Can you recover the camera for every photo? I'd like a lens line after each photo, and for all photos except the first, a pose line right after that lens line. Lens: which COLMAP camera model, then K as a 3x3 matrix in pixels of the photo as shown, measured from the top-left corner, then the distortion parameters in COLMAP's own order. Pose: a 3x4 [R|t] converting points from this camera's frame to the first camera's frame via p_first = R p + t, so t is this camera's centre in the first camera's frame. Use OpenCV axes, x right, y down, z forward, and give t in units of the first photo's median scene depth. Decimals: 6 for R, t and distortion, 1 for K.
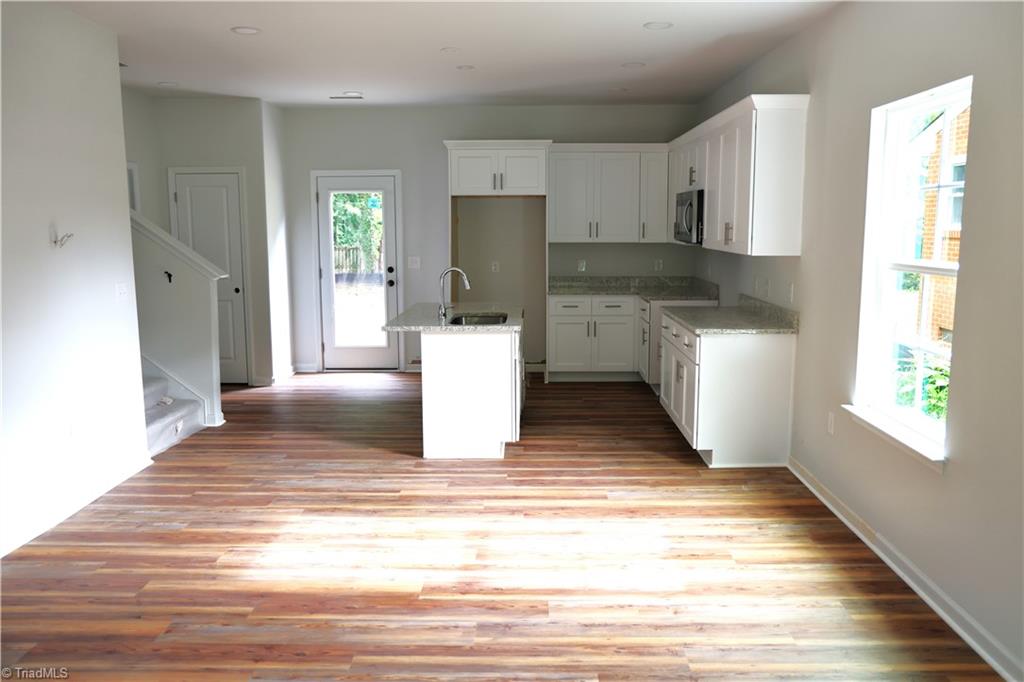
lens RADIAL K [[811.7, 0, 513.9], [0, 811.7, 340.8], [0, 0, 1]] dist [-0.007818, 0.001986]
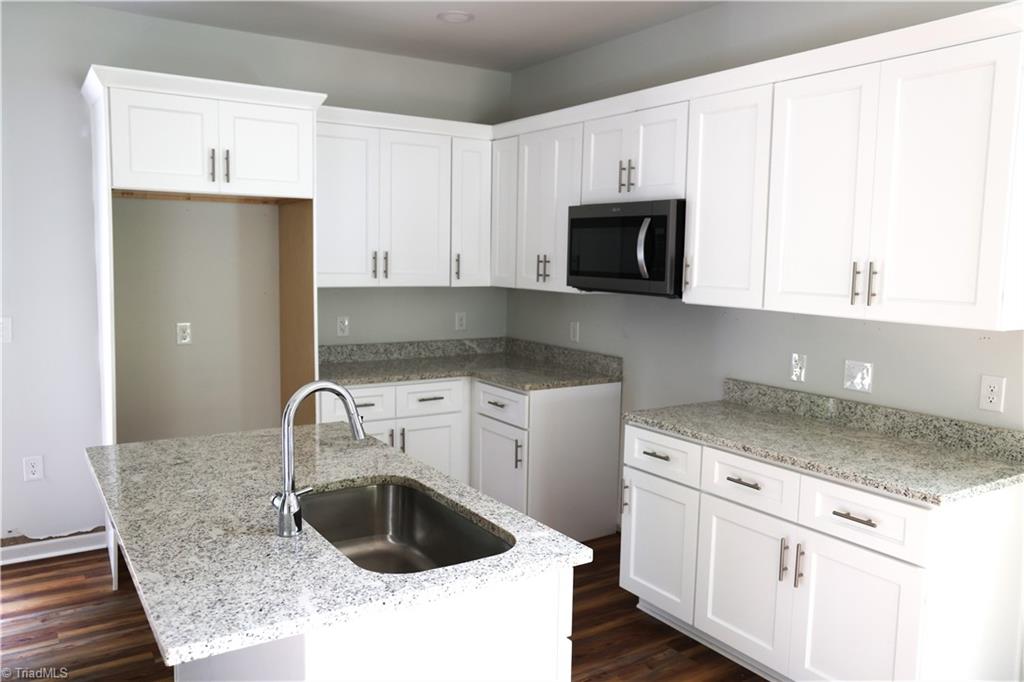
lens RADIAL K [[811.7, 0, 509.1], [0, 811.7, 335.2], [0, 0, 1]] dist [-0.007818, 0.001986]
pose [[0.834909, -0.036798, 0.549157, -0.142285], [0.059722, 0.997928, -0.023928, -0.069280], [-0.547139, 0.052775, 0.835377, 0.484554]]
